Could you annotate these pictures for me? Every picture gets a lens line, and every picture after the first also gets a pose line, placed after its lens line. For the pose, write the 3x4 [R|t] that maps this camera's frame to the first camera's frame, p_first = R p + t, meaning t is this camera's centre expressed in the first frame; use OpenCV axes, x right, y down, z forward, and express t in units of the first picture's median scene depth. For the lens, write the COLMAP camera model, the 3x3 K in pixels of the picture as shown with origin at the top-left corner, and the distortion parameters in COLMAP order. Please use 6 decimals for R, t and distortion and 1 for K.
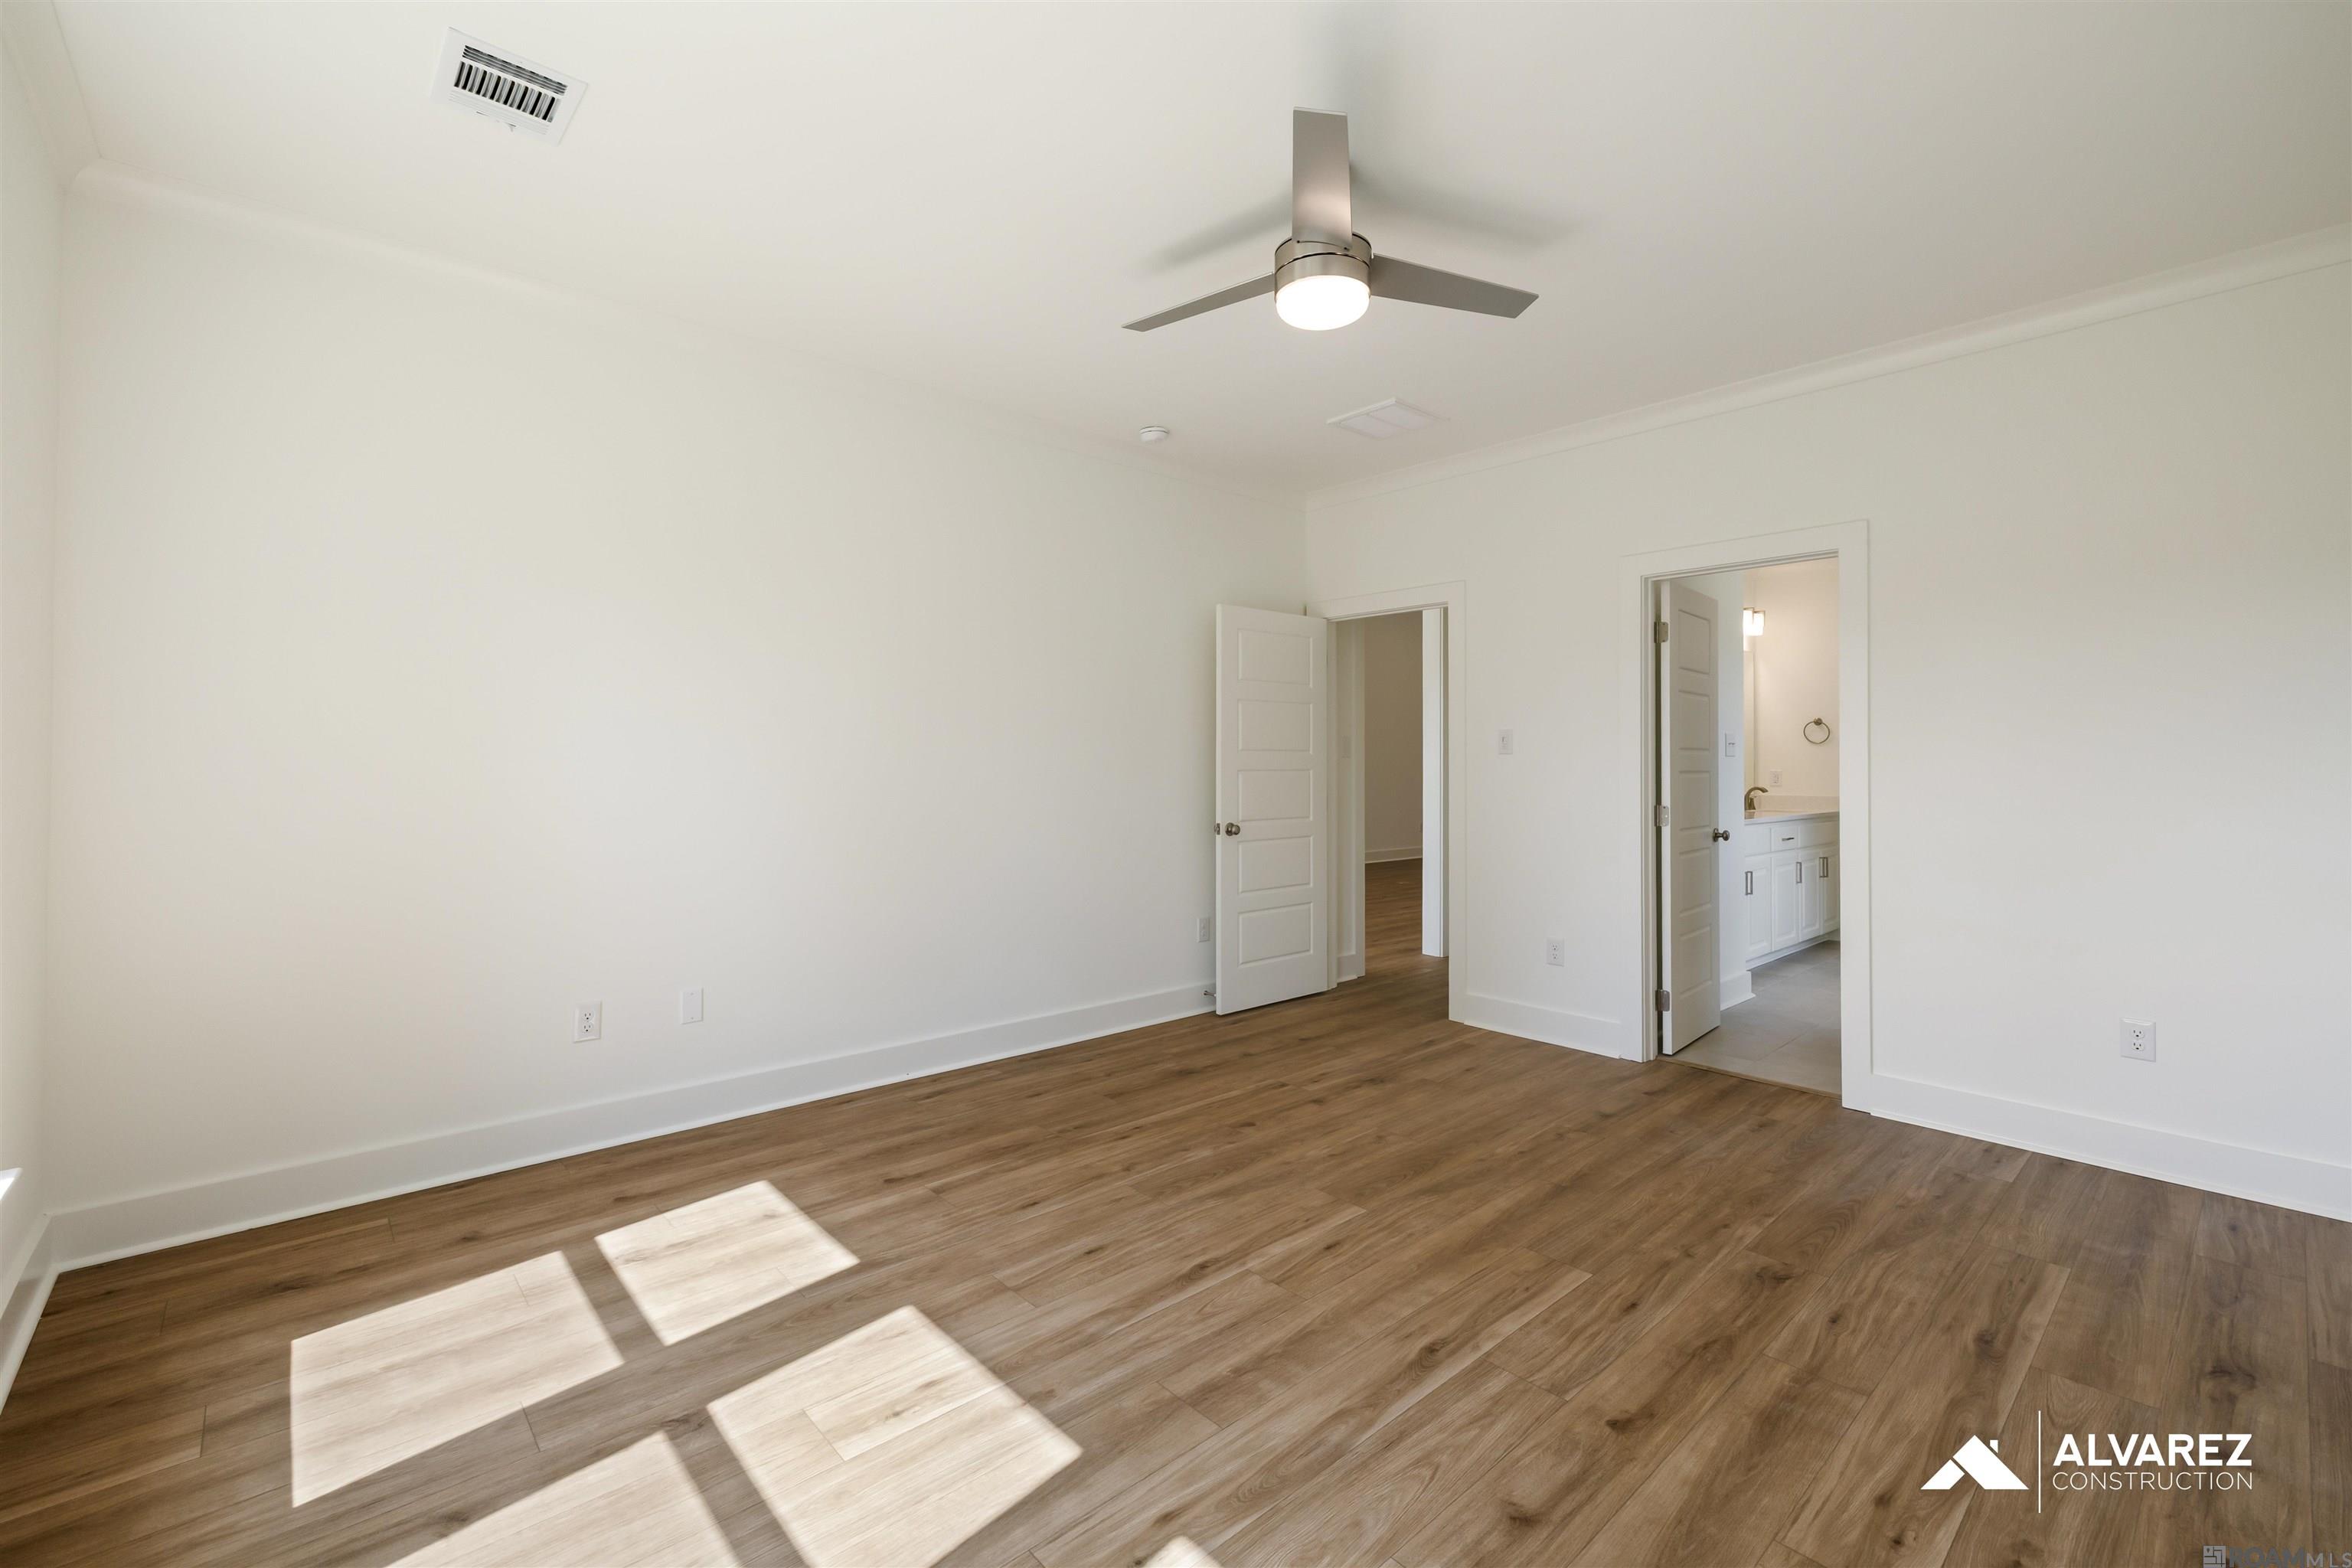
lens RADIAL K [[1000.9, 0, 1177.4], [0, 1000.9, 768.0], [0, 0, 1]] dist [-0.001271, -0.000112]
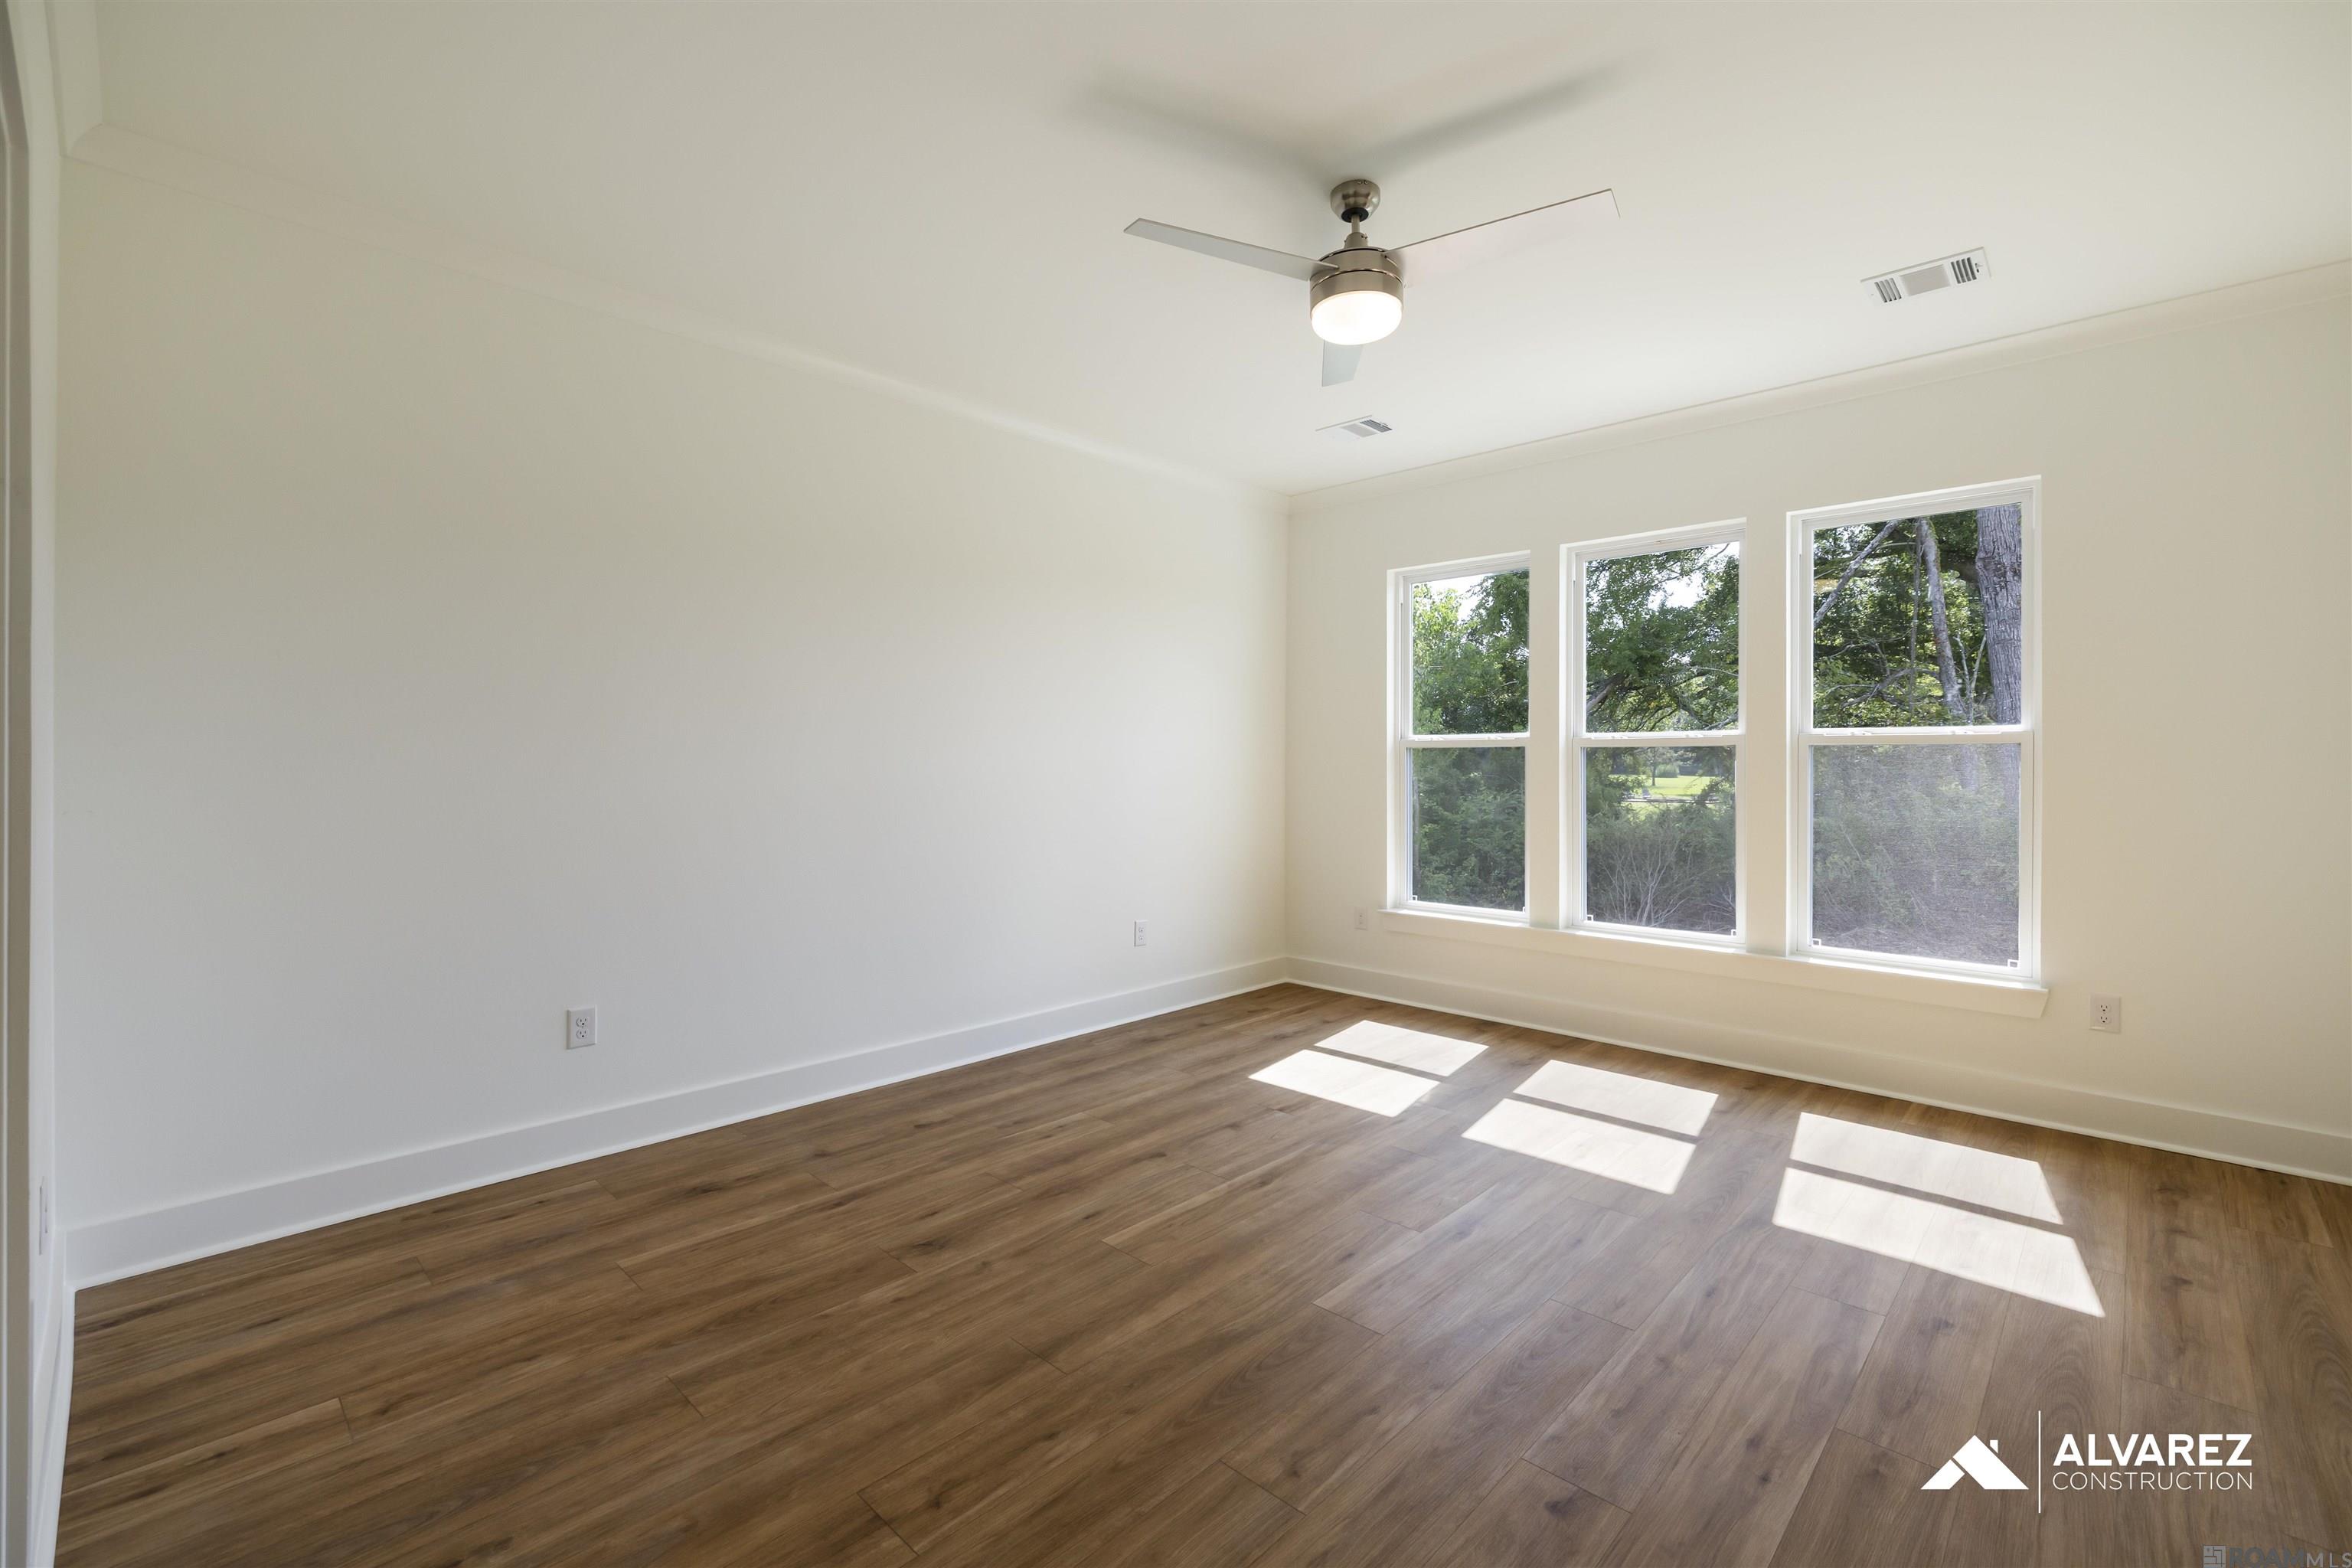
lens RADIAL K [[1000.9, 0, 1179.1], [0, 1000.9, 773.2], [0, 0, 1]] dist [-0.001271, -0.000112]
pose [[-0.997384, -0.005655, -0.072065, 0.404126], [-0.006651, 0.999885, 0.013593, -0.006330], [0.071980, 0.014036, -0.997307, 2.022857]]
